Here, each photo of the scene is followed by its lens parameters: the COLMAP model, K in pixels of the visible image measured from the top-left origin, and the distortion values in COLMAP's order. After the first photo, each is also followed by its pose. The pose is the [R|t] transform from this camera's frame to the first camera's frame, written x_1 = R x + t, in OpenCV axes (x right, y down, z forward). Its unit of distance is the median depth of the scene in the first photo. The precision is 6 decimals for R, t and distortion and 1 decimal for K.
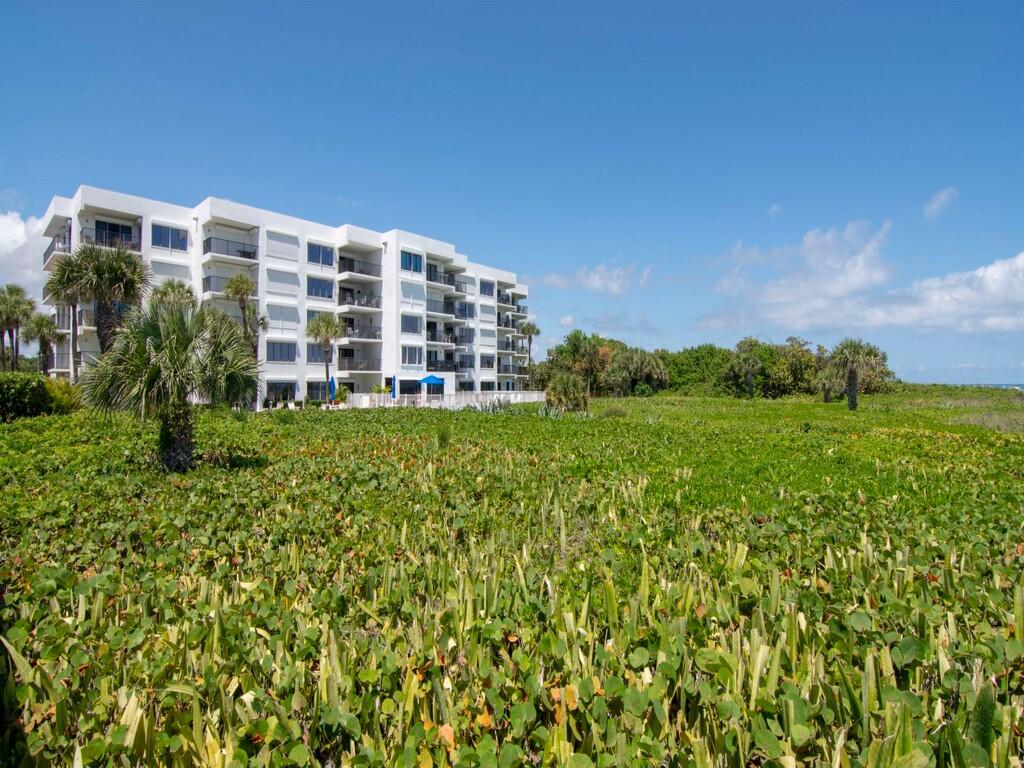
lens RADIAL K [[496.0, 0, 512.0], [0, 496.0, 384.0], [0, 0, 1]] dist [-0.001700, -0.009819]
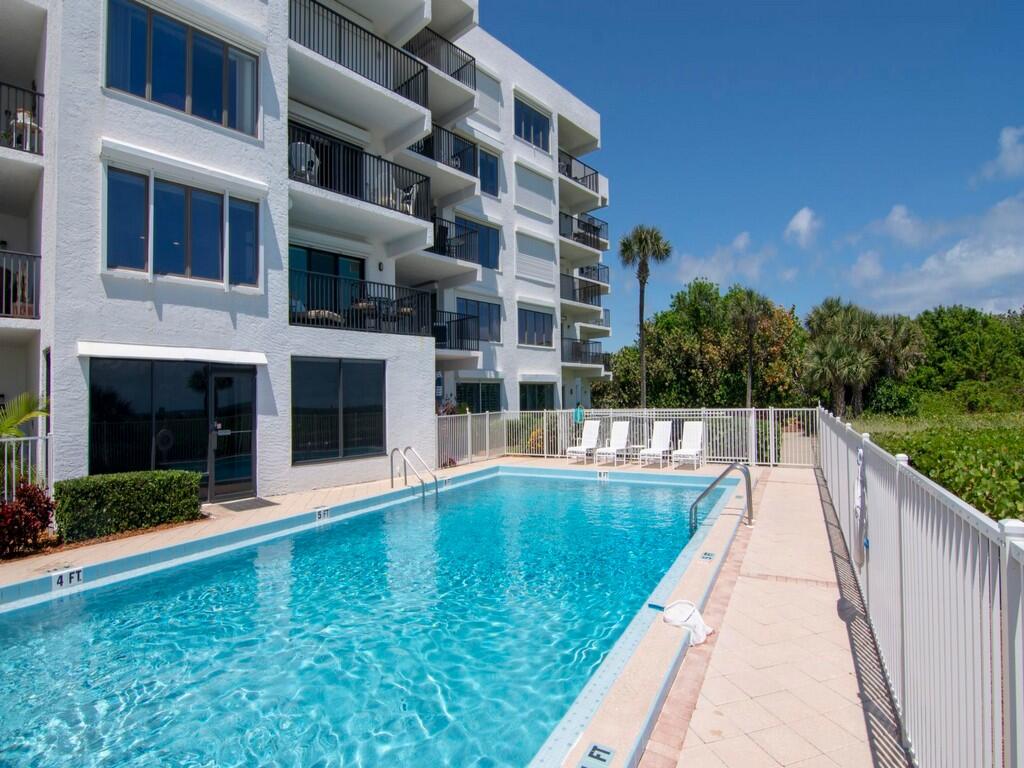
lens RADIAL K [[508.7, 0, 506.2], [0, 508.7, 402.5], [0, 0, 1]] dist [0.002779, -0.012192]
pose [[0.999245, -0.017636, -0.034618, -0.072771], [0.018056, 0.999767, 0.011848, 0.006194], [0.034401, -0.012464, 0.999330, 0.762942]]
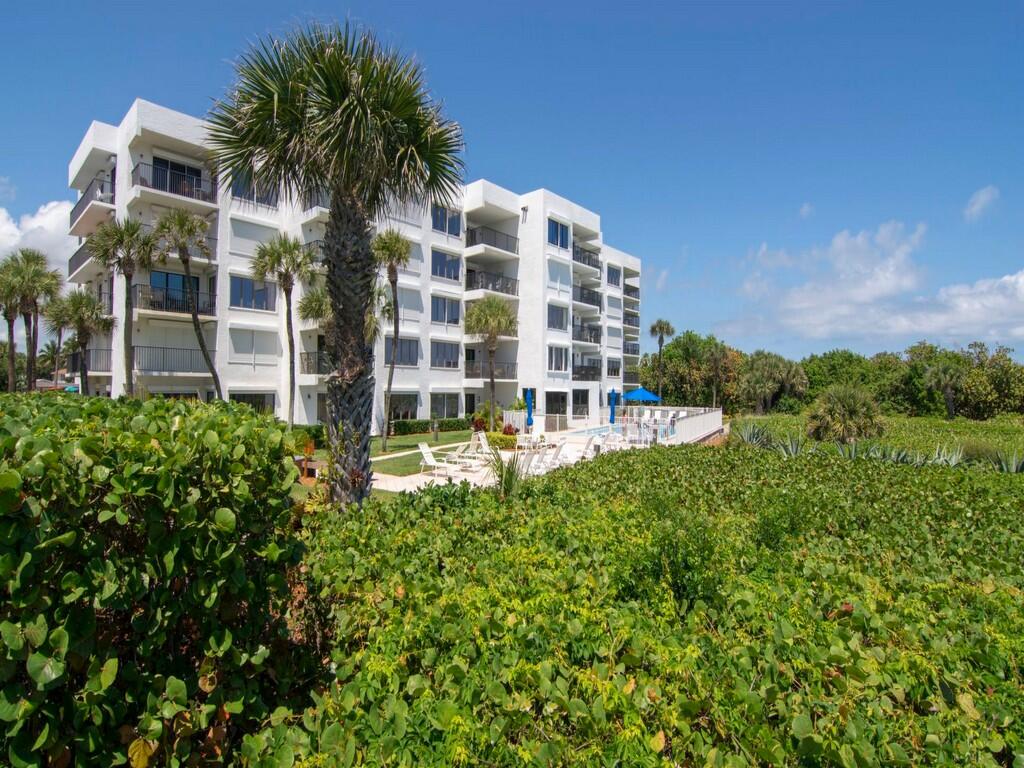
lens RADIAL K [[508.1, 0, 512.0], [0, 508.1, 384.0], [0, 0, 1]] dist [0.010641, -0.014593]
pose [[0.999806, 0.013740, -0.014104, -0.243374], [-0.013877, 0.999857, -0.009659, -0.010803], [0.013969, 0.009852, 0.999854, 0.220473]]
